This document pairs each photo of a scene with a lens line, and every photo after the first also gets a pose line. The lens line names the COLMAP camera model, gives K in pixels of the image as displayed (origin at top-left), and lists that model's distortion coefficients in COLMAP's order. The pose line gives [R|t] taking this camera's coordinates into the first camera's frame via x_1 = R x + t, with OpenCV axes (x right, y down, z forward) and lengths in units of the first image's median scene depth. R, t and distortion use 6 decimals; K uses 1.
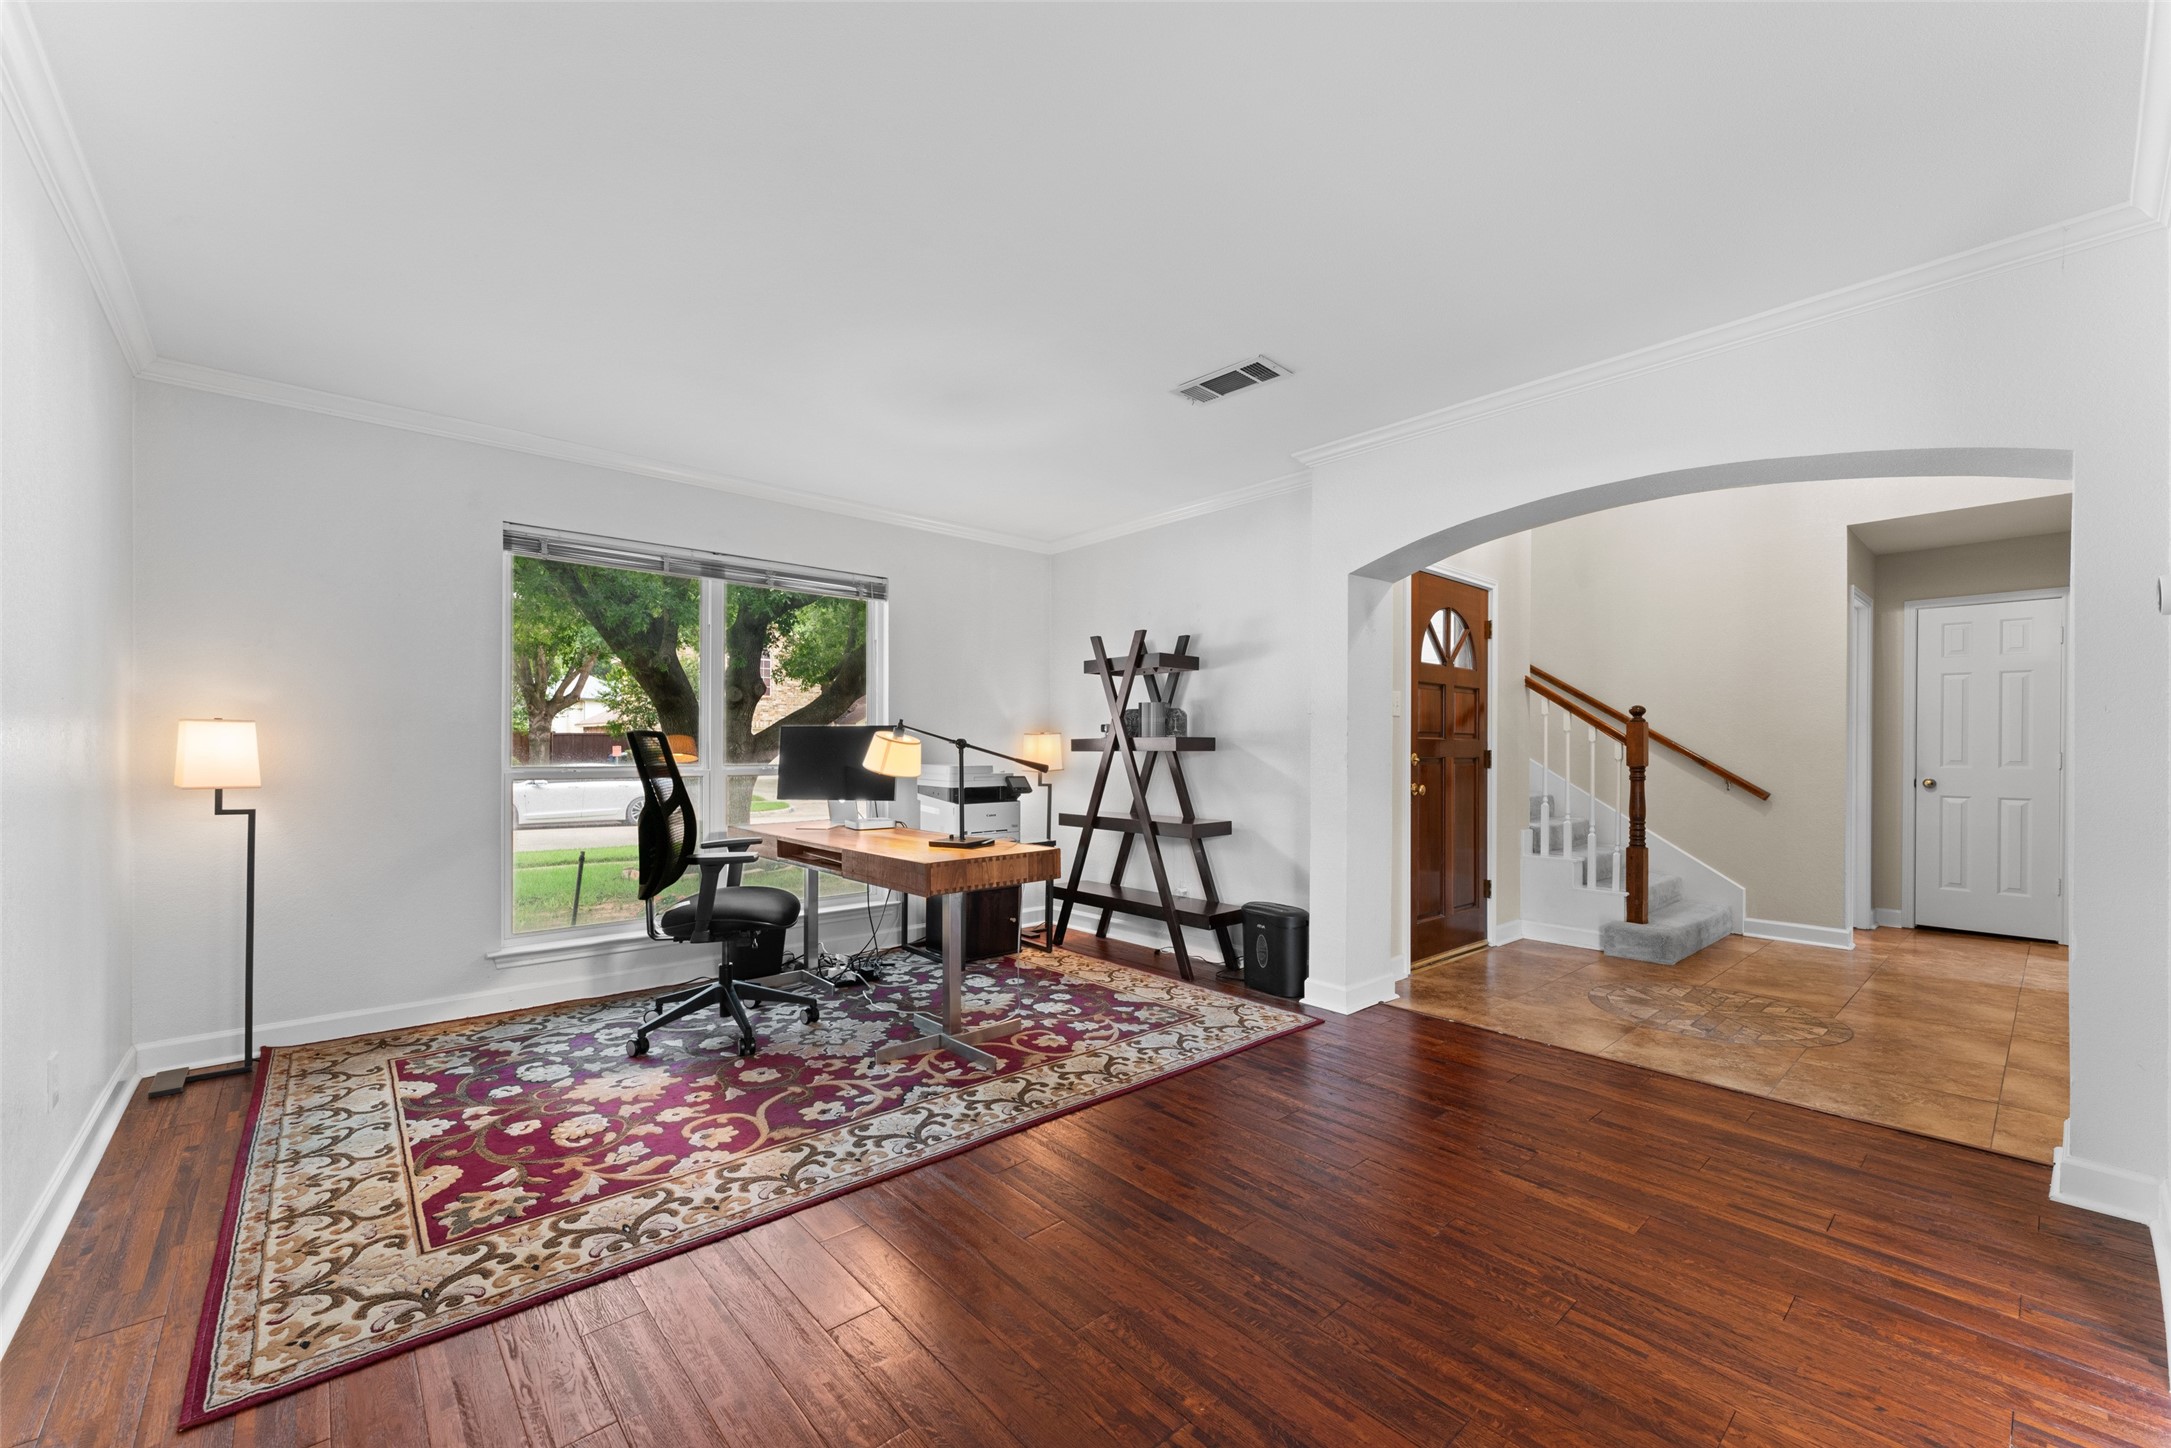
lens RADIAL K [[864.7, 0, 1074.0], [0, 864.7, 744.0], [0, 0, 1]] dist [-0.000493, 0.000543]
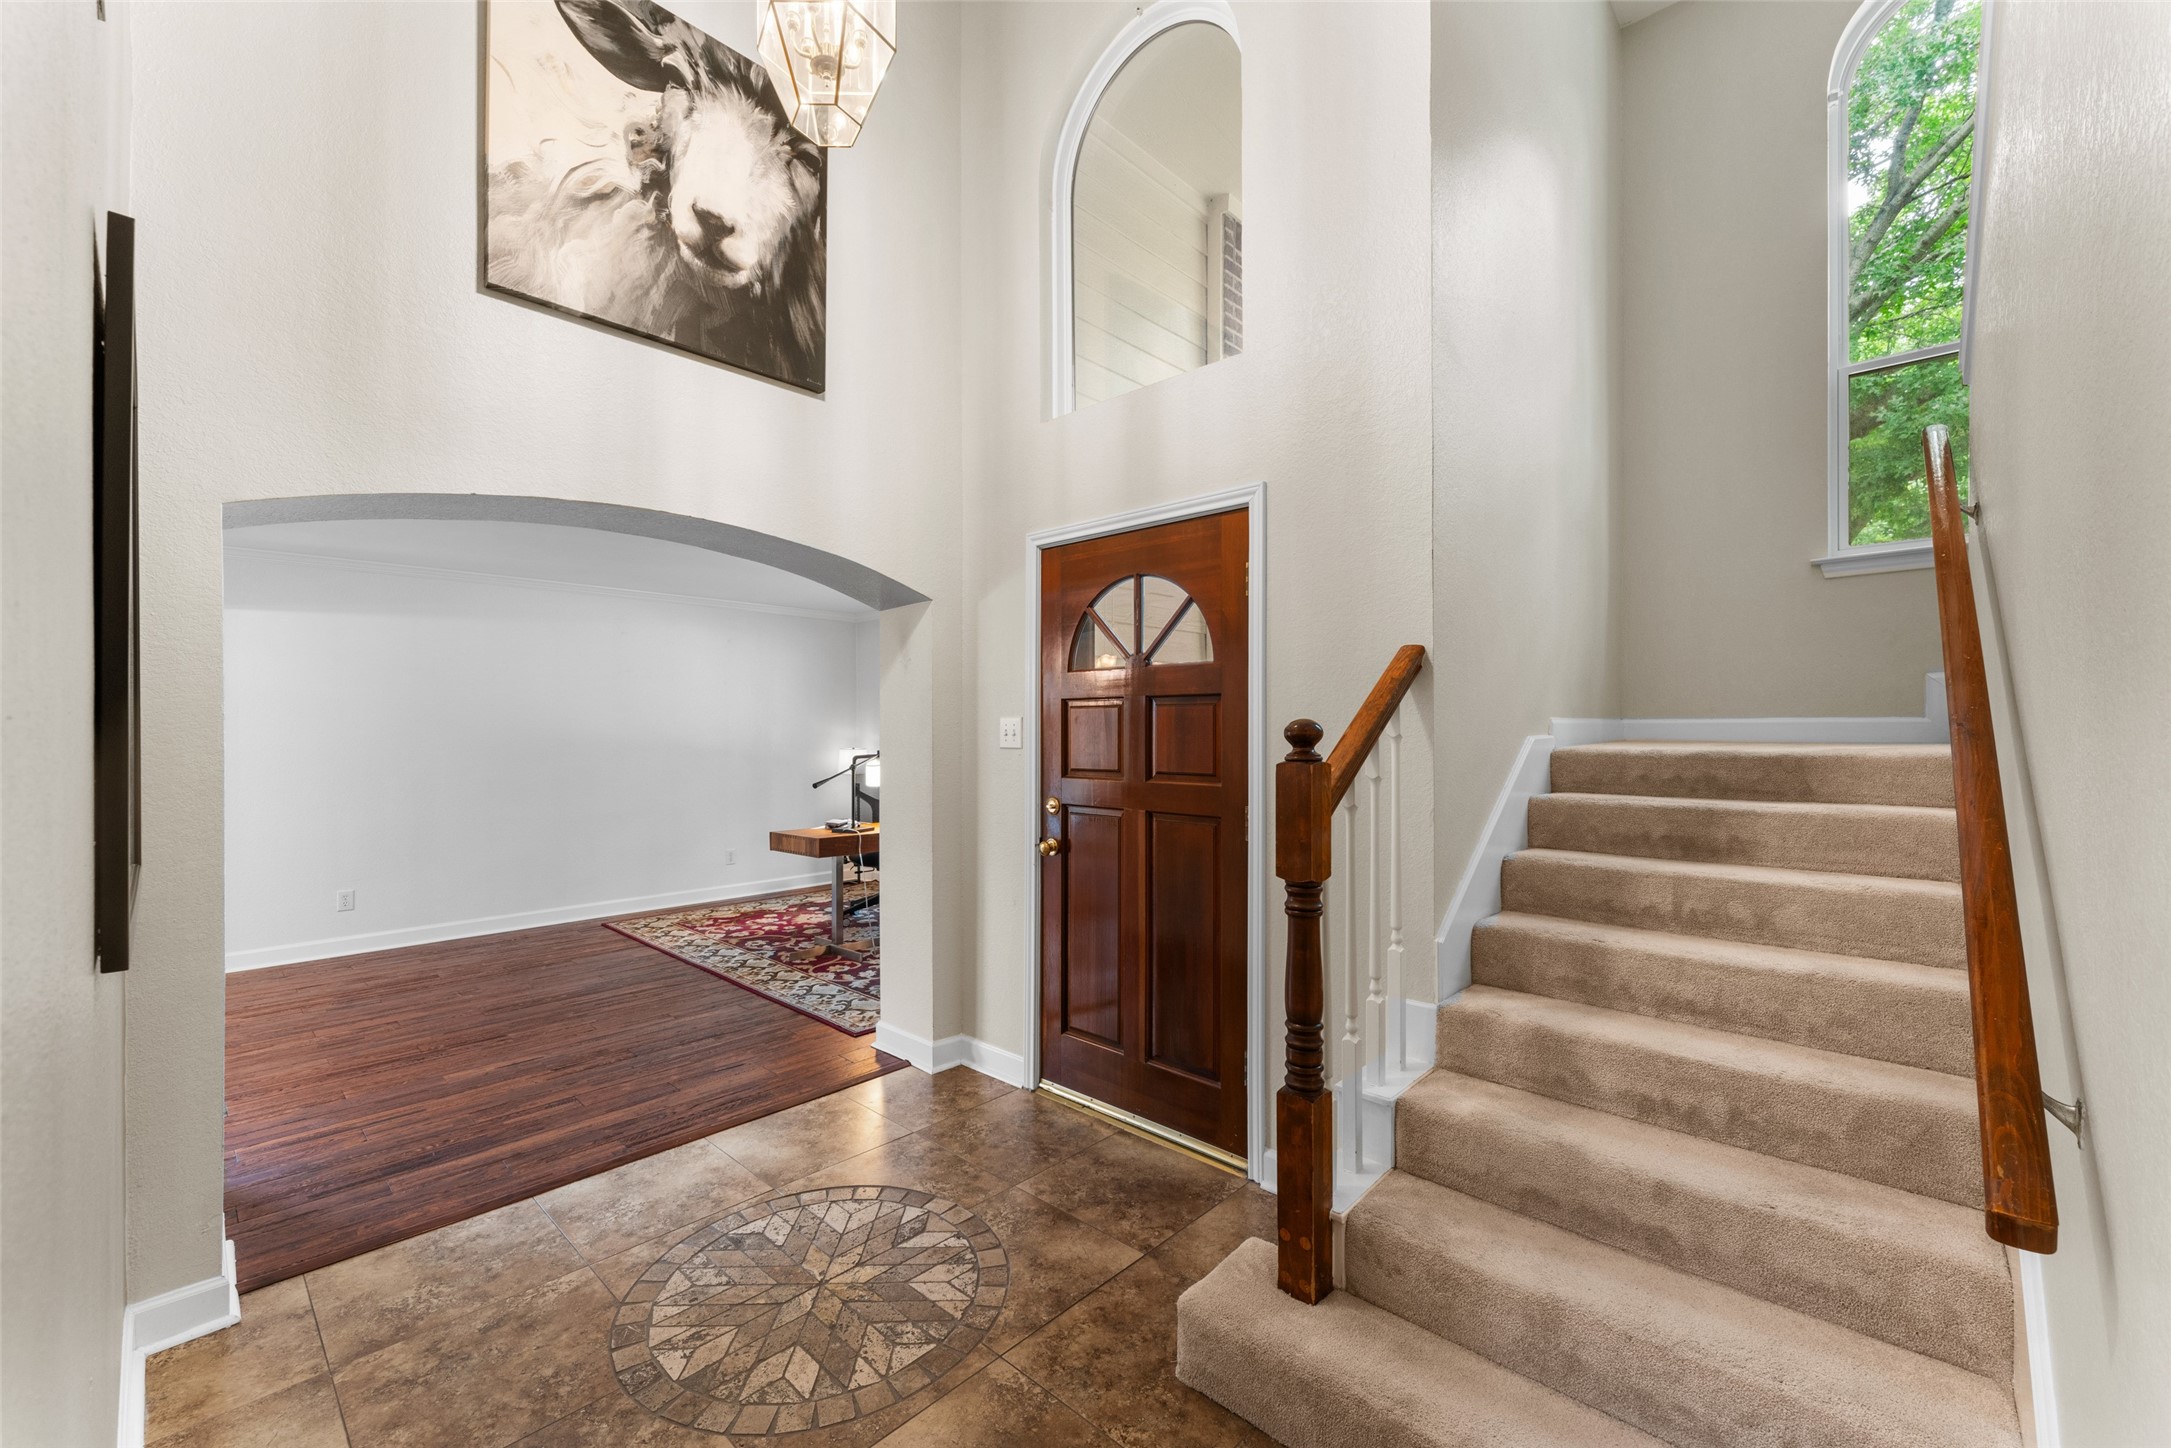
lens RADIAL K [[864.7, 0, 1080.6], [0, 864.7, 728.7], [0, 0, 1]] dist [-0.000493, 0.000543]
pose [[0.100858, -0.006235, -0.994881, 1.522404], [0.004173, 0.999974, -0.005844, -0.061085], [0.994892, -0.003562, 0.100882, 1.281977]]
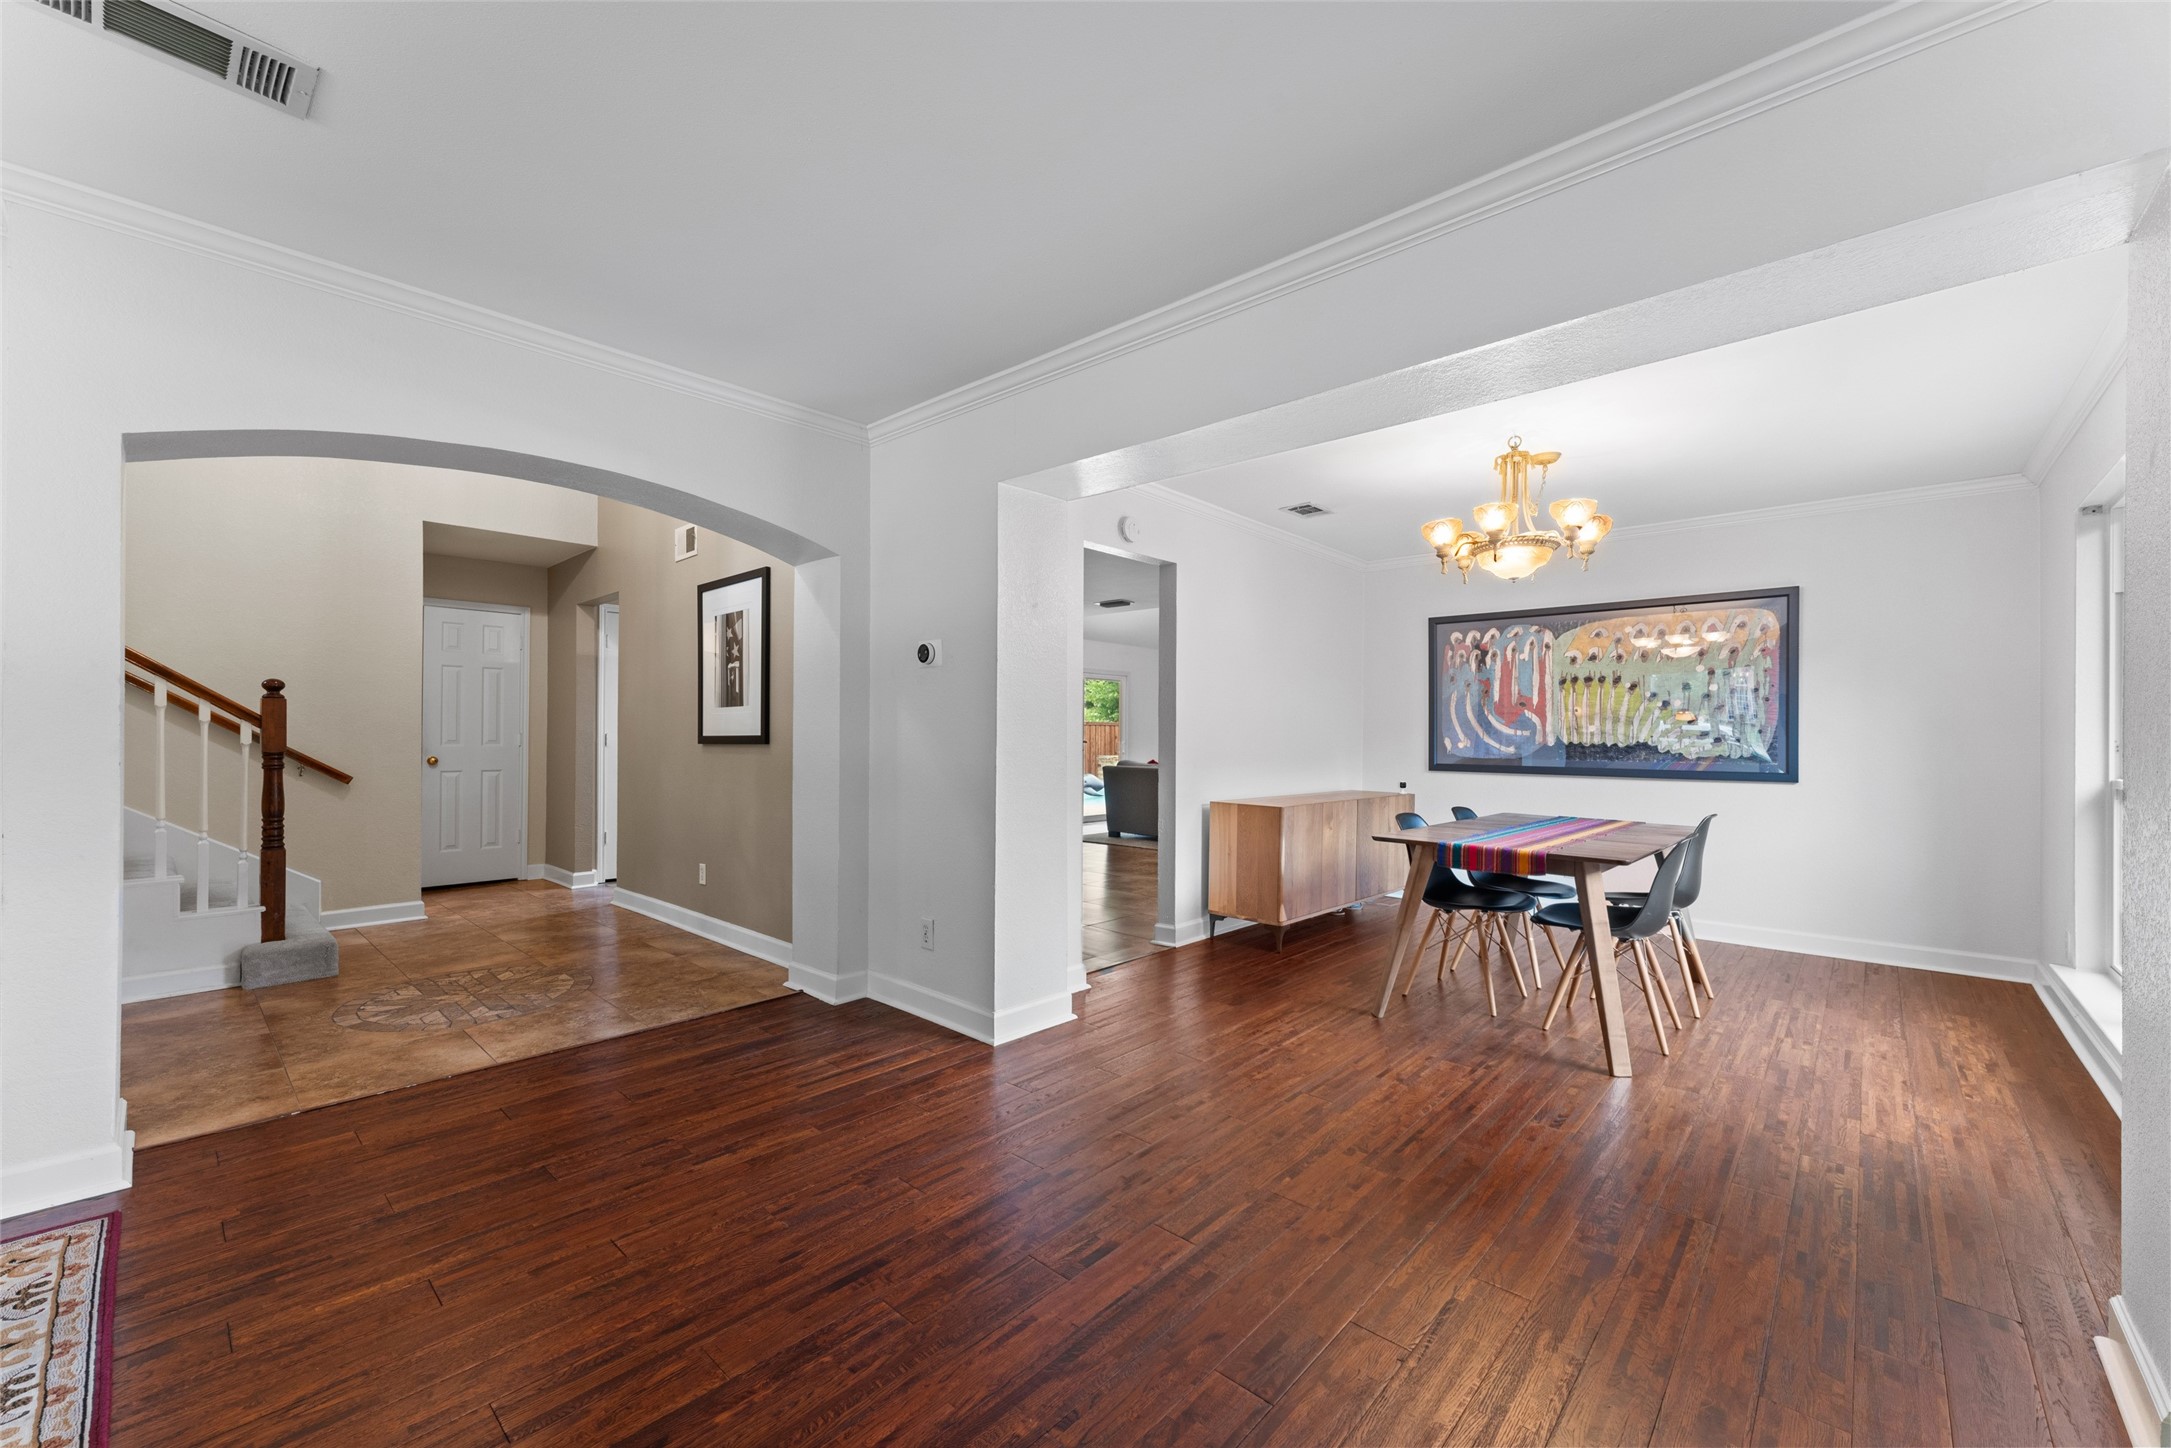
lens RADIAL K [[864.7, 0, 1068.8], [0, 864.7, 730.9], [0, 0, 1]] dist [-0.000493, 0.000543]
pose [[-0.097867, -0.000672, 0.995199, -0.369517], [-0.008063, 0.999967, -0.000117, -0.000597], [-0.995167, -0.008036, -0.097869, 0.479138]]
